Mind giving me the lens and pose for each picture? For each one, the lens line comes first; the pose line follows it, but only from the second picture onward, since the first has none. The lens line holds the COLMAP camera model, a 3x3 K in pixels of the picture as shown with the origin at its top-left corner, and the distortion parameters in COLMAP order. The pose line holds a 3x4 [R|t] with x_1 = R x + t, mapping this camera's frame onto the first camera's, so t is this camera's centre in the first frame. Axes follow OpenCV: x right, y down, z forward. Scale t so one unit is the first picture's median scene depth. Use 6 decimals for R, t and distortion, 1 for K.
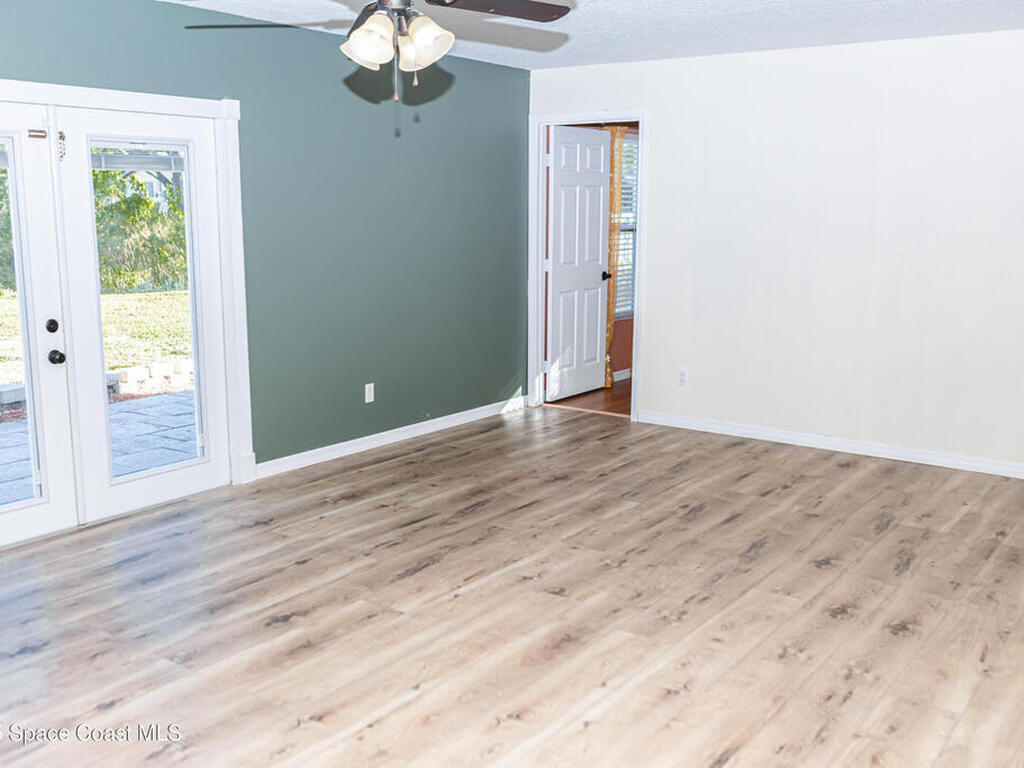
lens RADIAL K [[1052.6, 0, 506.9], [0, 1052.6, 385.6], [0, 0, 1]] dist [0.008736, 0.024640]
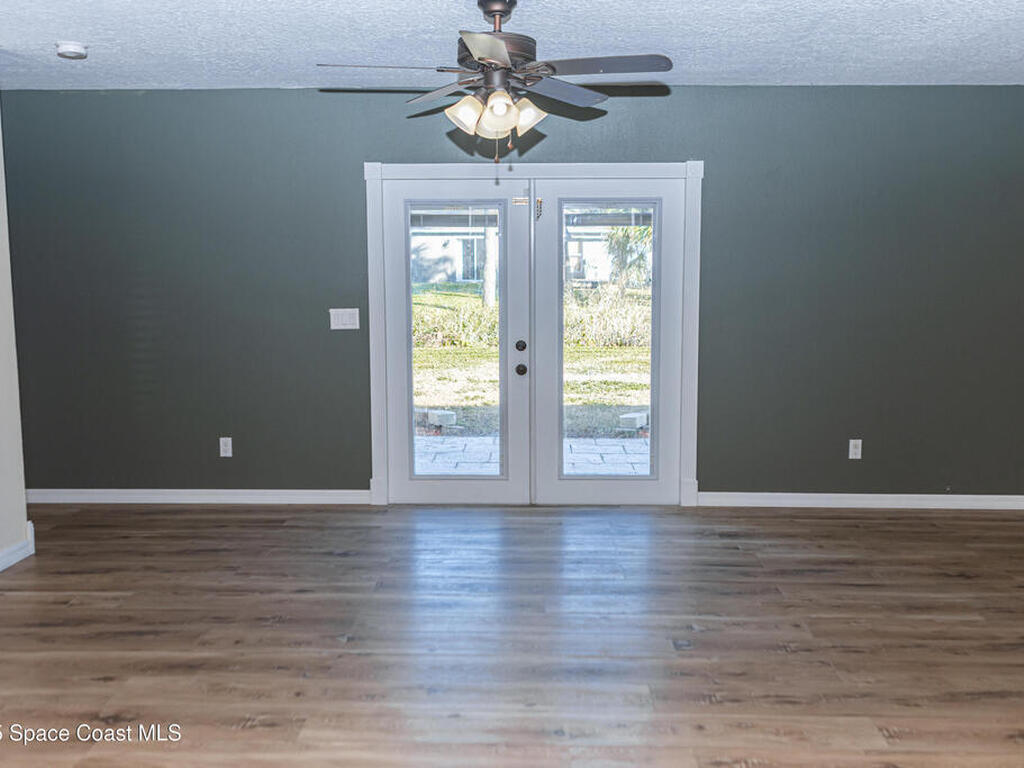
lens RADIAL K [[1052.6, 0, 506.9], [0, 1052.6, 385.6], [0, 0, 1]] dist [0.008736, 0.024640]
pose [[0.561852, 0.099490, -0.821233, 0.625976], [-0.145305, 0.989176, 0.020425, -0.031764], [0.814376, 0.107854, 0.570227, 0.246139]]
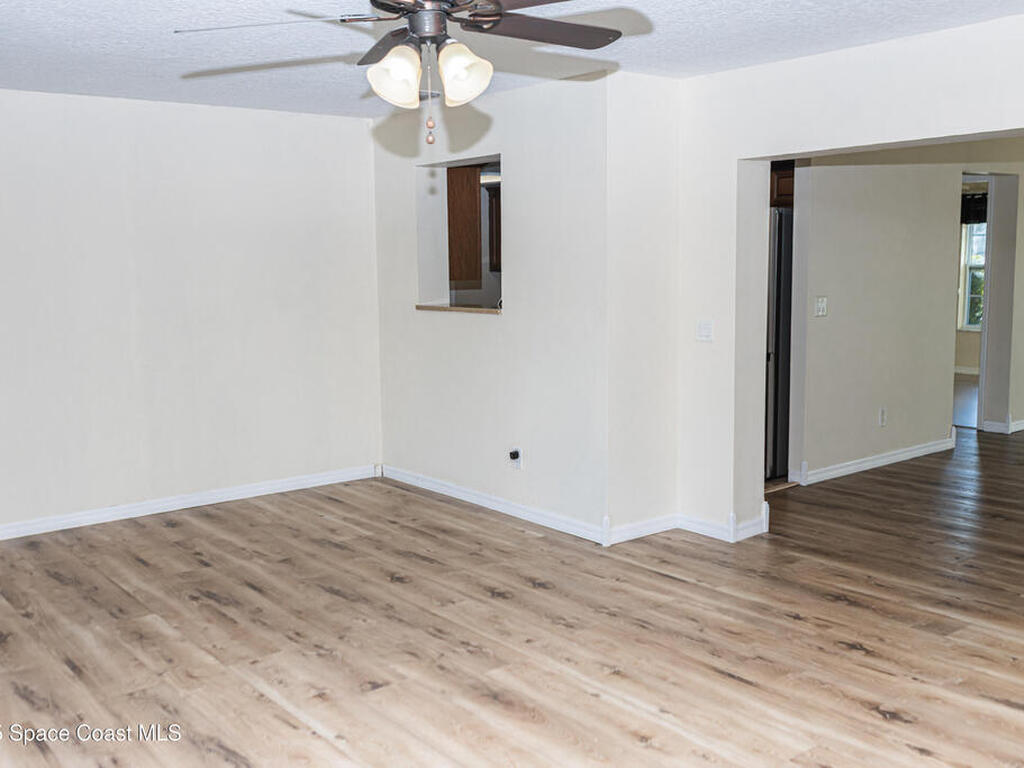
lens RADIAL K [[1022.3, 0, 521.5], [0, 1022.3, 381.8], [0, 0, 1]] dist [0.007611, 0.005186]
pose [[0.254733, -0.134408, 0.957625, -0.629703], [0.186303, 0.978562, 0.087789, -0.100085], [-0.948895, 0.156046, 0.274312, 0.506572]]
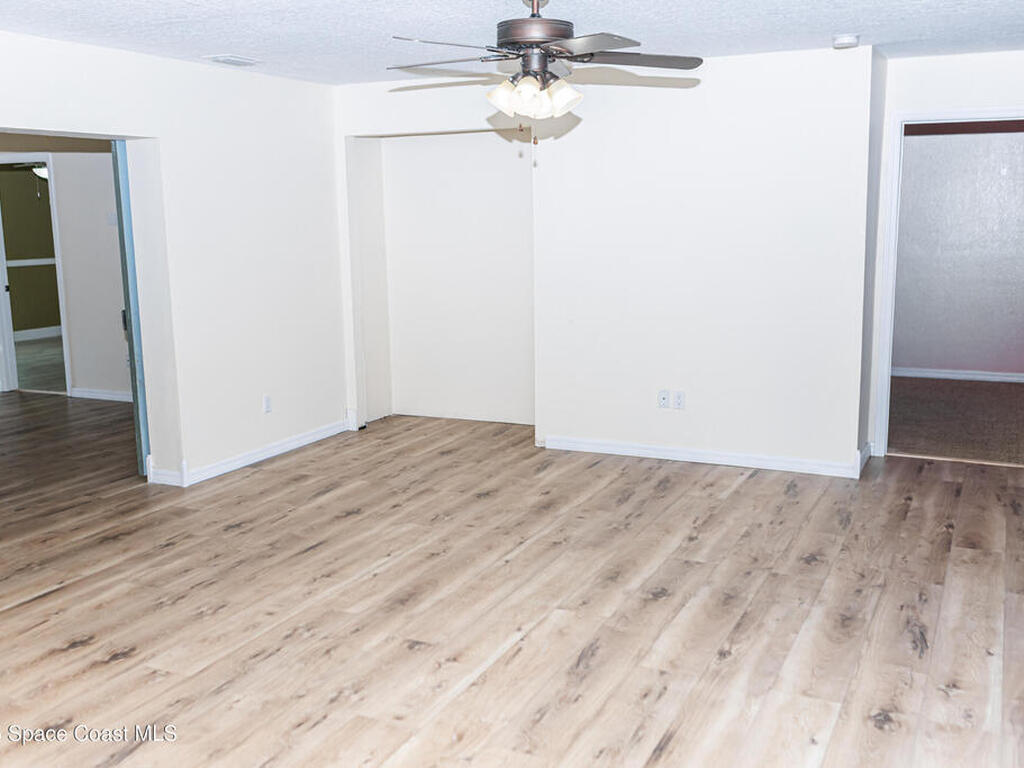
lens RADIAL K [[1022.3, 0, 521.5], [0, 1022.3, 381.8], [0, 0, 1]] dist [0.007611, 0.005186]
pose [[-0.982243, 0.038864, -0.183545, 0.096930], [-0.024666, 0.943067, 0.331688, -0.278936], [0.185986, 0.330325, -0.925362, 1.520258]]
